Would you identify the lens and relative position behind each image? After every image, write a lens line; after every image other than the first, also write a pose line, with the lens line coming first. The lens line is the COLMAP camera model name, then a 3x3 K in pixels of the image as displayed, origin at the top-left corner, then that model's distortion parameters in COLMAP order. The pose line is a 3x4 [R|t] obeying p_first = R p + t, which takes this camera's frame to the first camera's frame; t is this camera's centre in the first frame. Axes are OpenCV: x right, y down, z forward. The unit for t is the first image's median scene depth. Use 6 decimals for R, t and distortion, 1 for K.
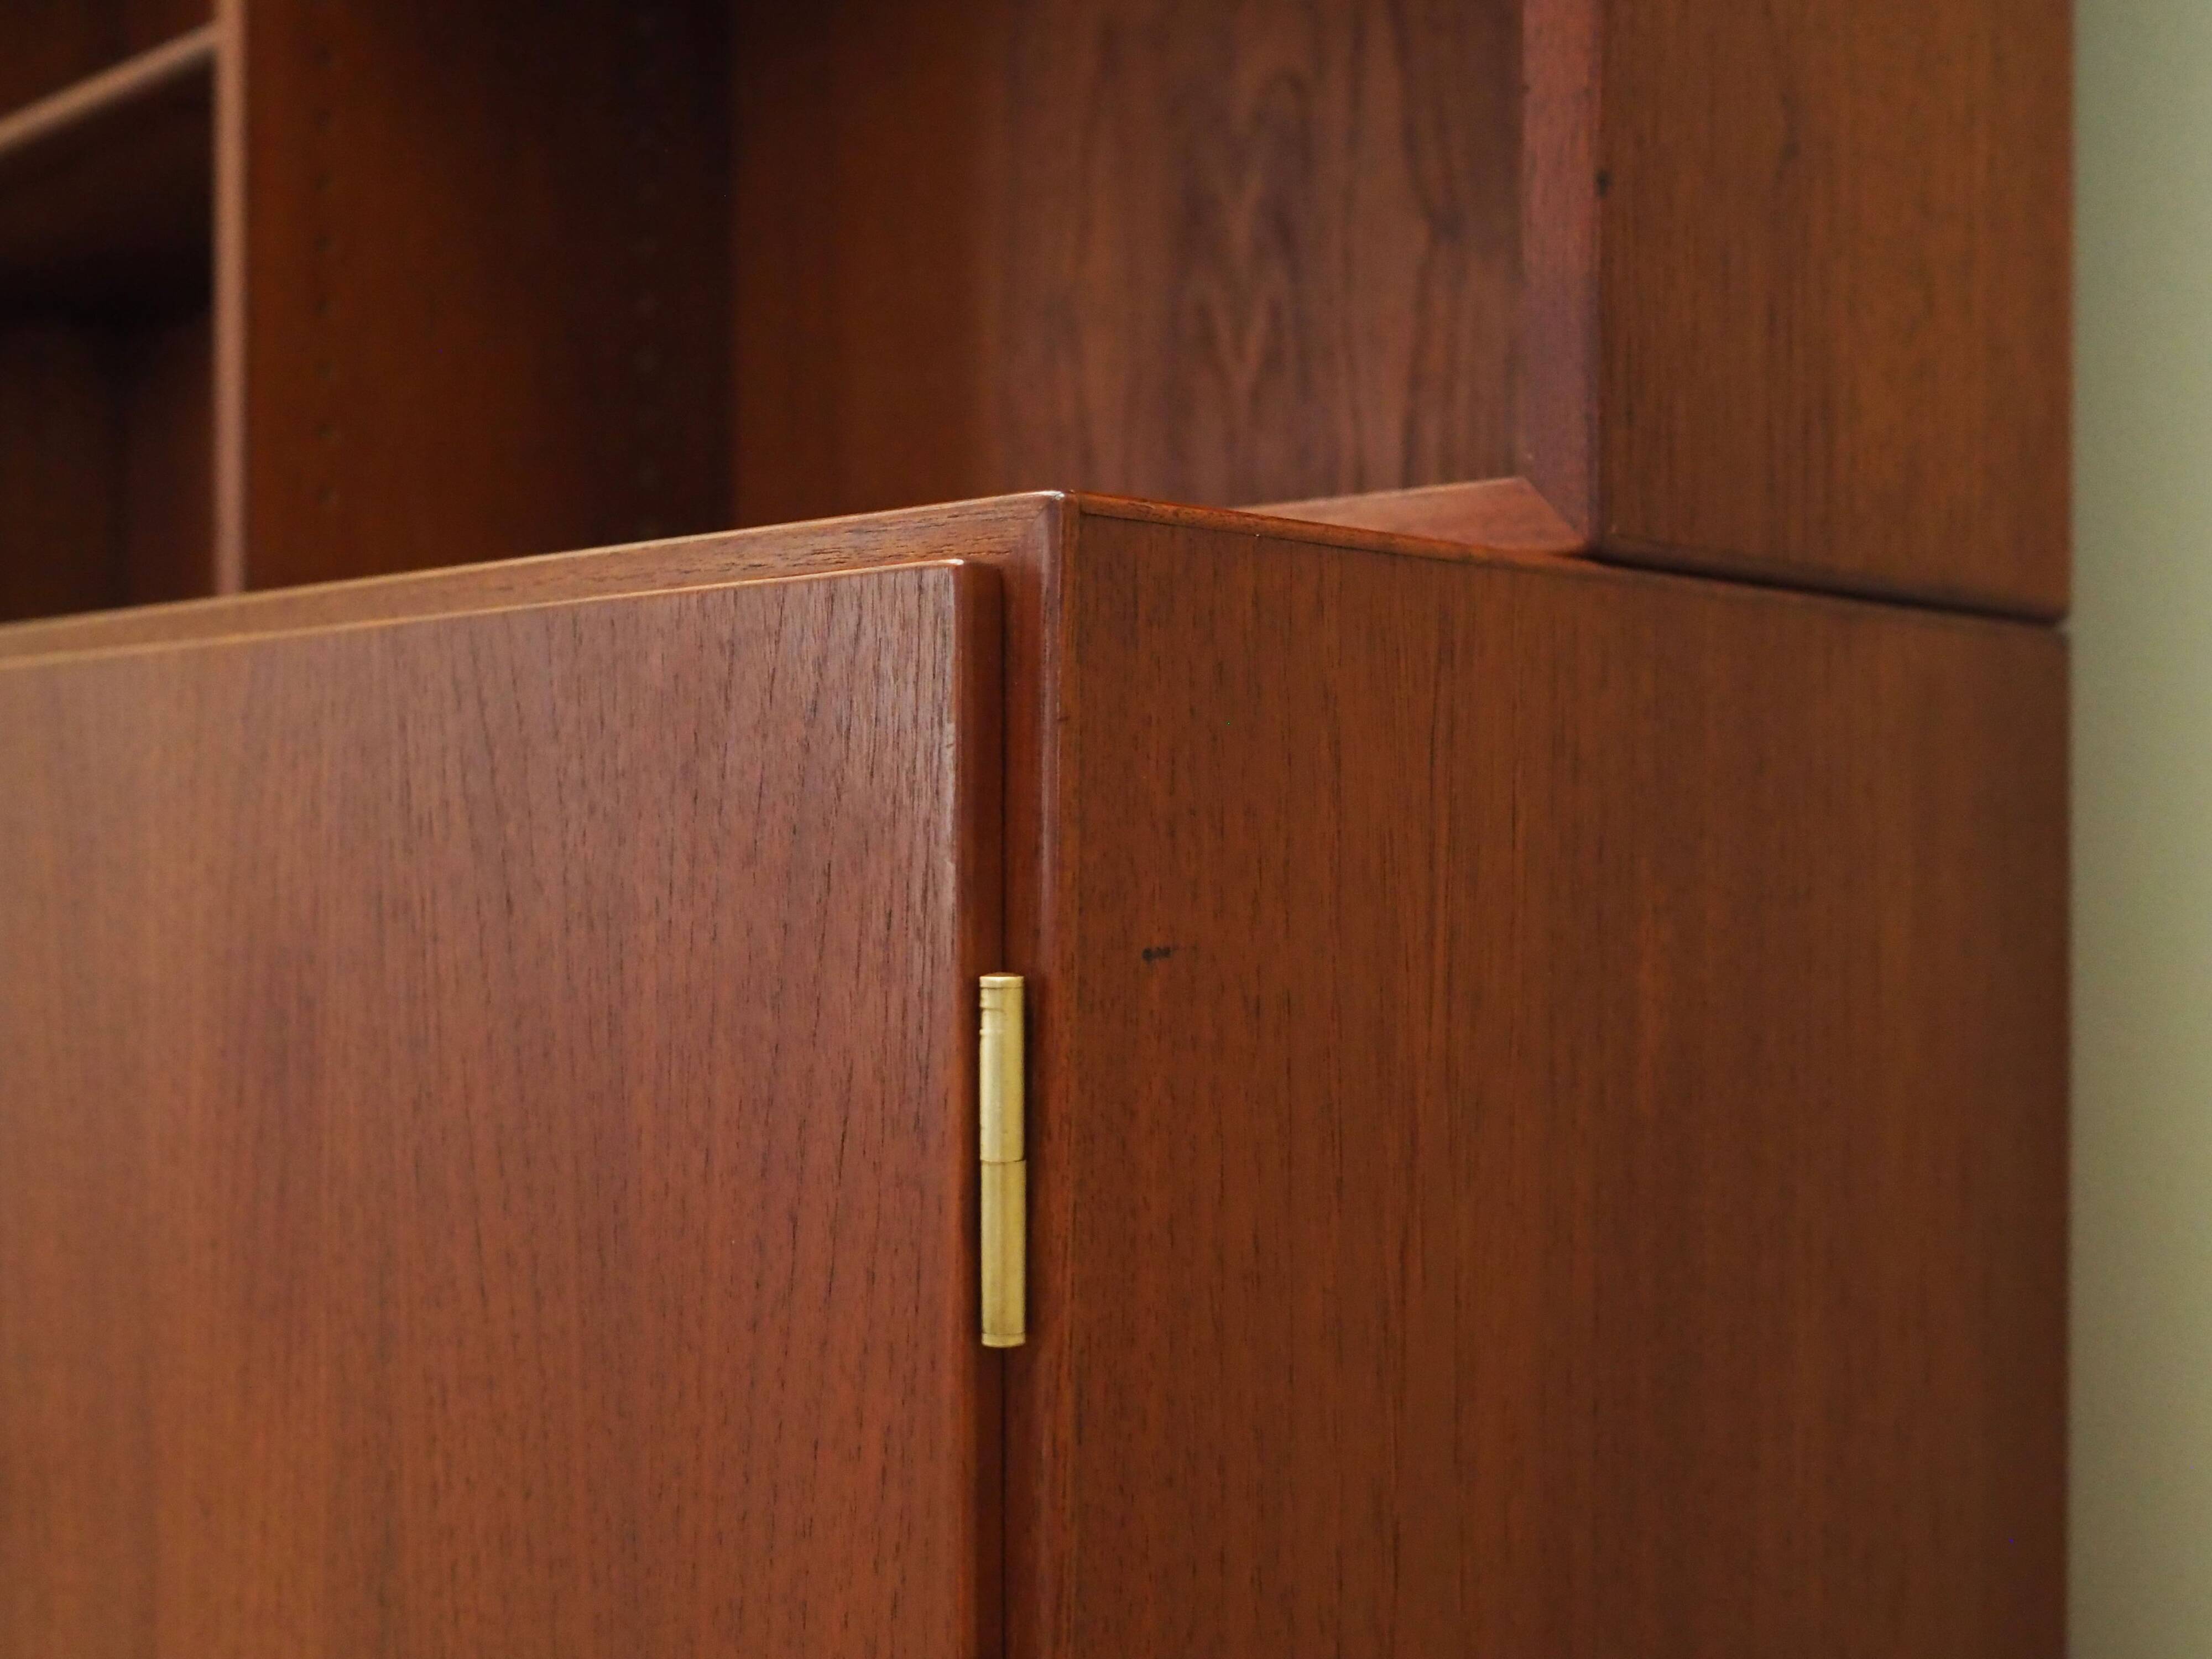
lens RADIAL K [[2686.7, 0, 995.7], [0, 2686.7, 858.0], [0, 0, 1]] dist [-0.003426, 0.000000]
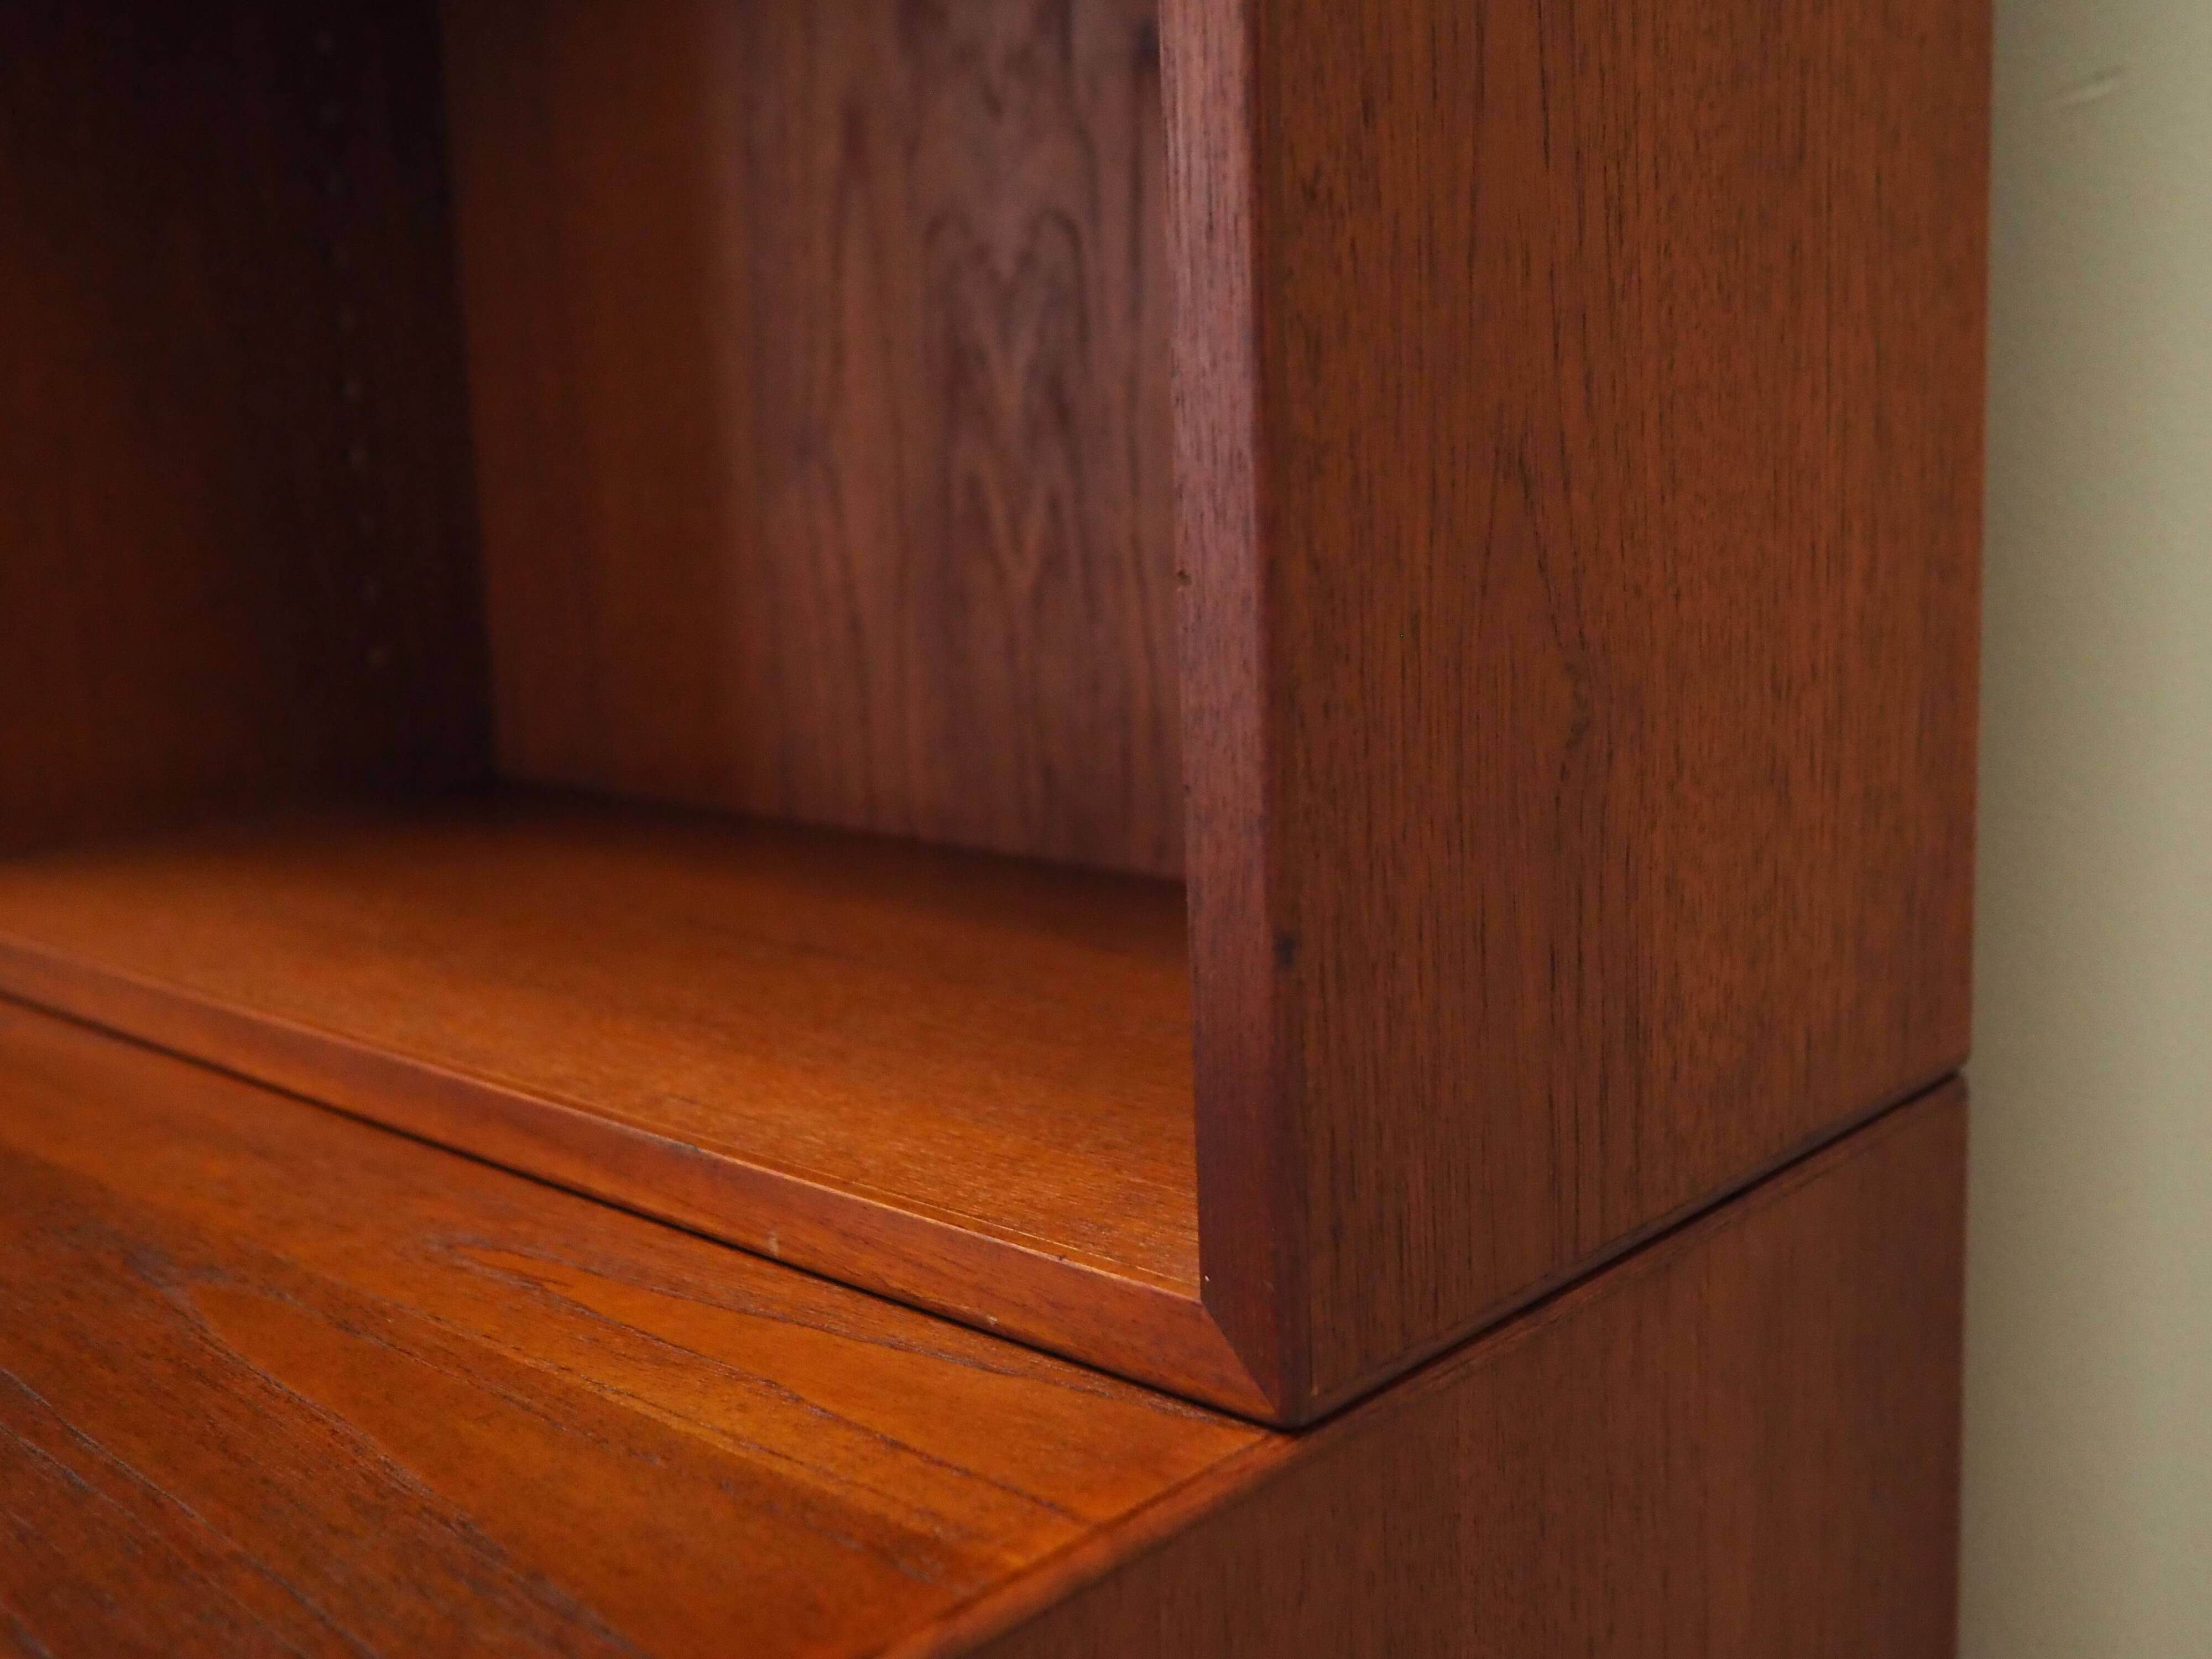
lens RADIAL K [[2668.3, 0, 1116.5], [0, 2668.3, 830.8], [0, 0, 1]] dist [-0.015235, 0.000000]
pose [[0.998716, -0.040857, 0.029944, 0.158443], [0.035542, 0.986405, 0.160441, -0.394119], [-0.036092, -0.159171, 0.986591, 0.295875]]
